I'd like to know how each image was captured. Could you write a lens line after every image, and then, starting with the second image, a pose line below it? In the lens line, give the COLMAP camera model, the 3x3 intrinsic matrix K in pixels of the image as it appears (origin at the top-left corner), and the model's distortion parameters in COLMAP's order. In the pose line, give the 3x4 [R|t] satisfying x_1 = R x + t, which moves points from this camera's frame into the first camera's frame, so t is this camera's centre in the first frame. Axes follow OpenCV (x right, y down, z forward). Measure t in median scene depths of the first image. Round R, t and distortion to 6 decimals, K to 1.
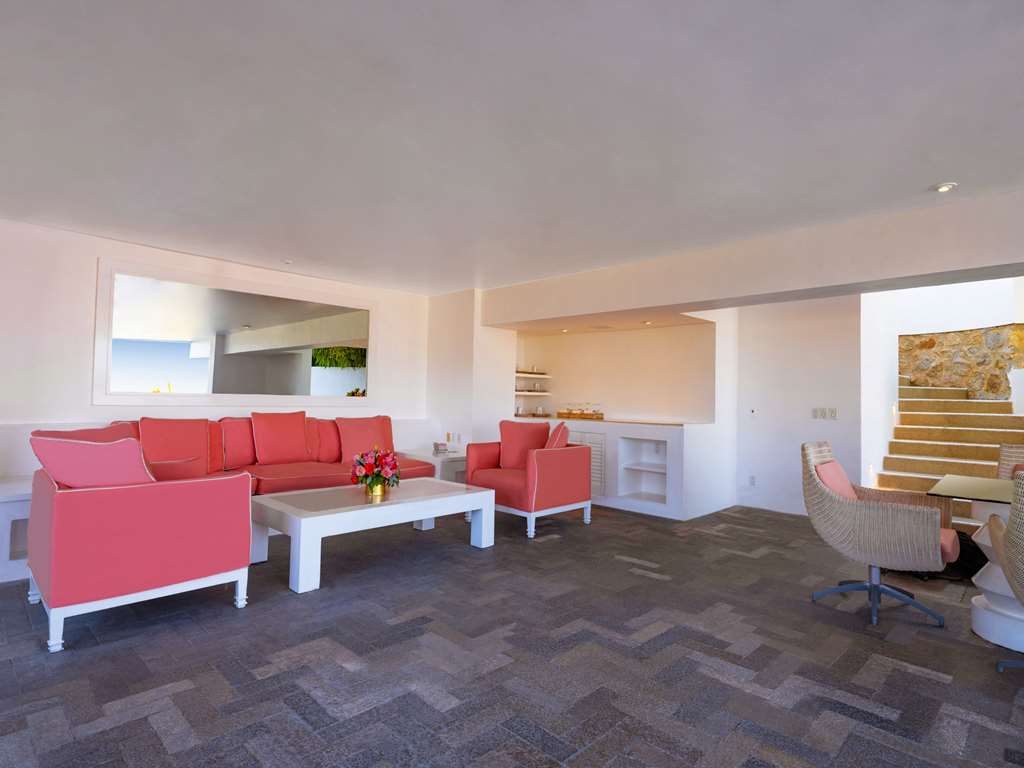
lens RADIAL K [[554.6, 0, 513.5], [0, 554.6, 382.4], [0, 0, 1]] dist [0.000254, 0.000046]
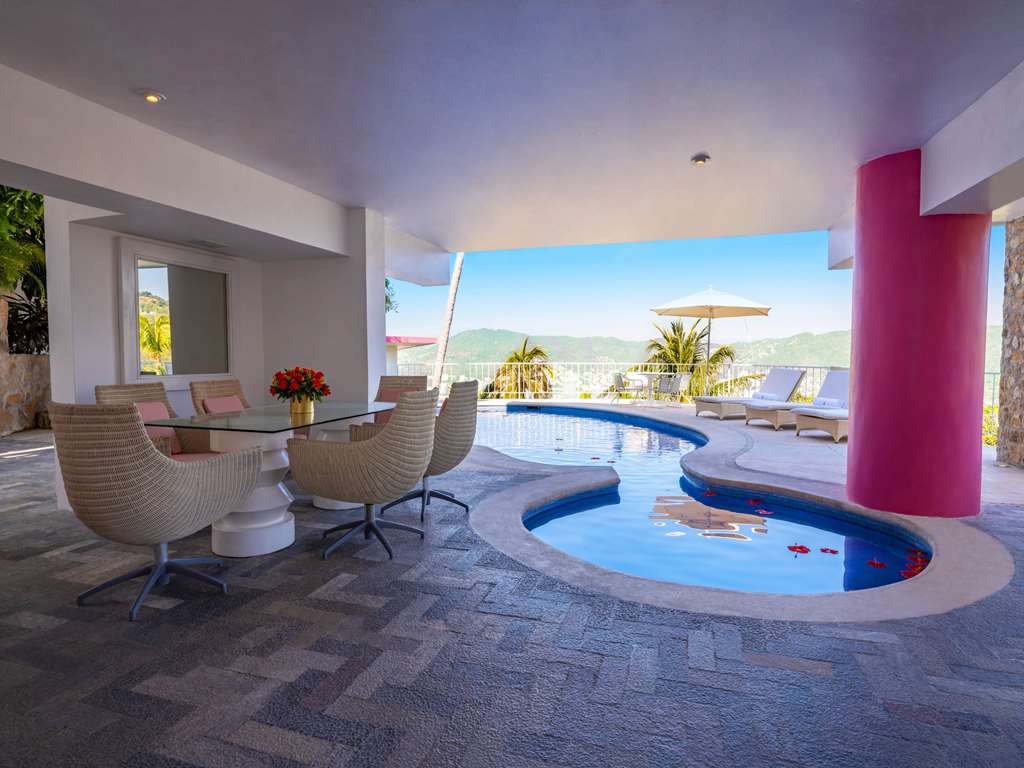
lens RADIAL K [[554.6, 0, 515.2], [0, 554.6, 383.7], [0, 0, 1]] dist [0.000254, 0.000046]
pose [[-0.471864, -0.060302, 0.879607, -0.354027], [-0.033460, 0.998164, 0.050481, 0.045895], [-0.881036, -0.005611, -0.473015, 1.089986]]
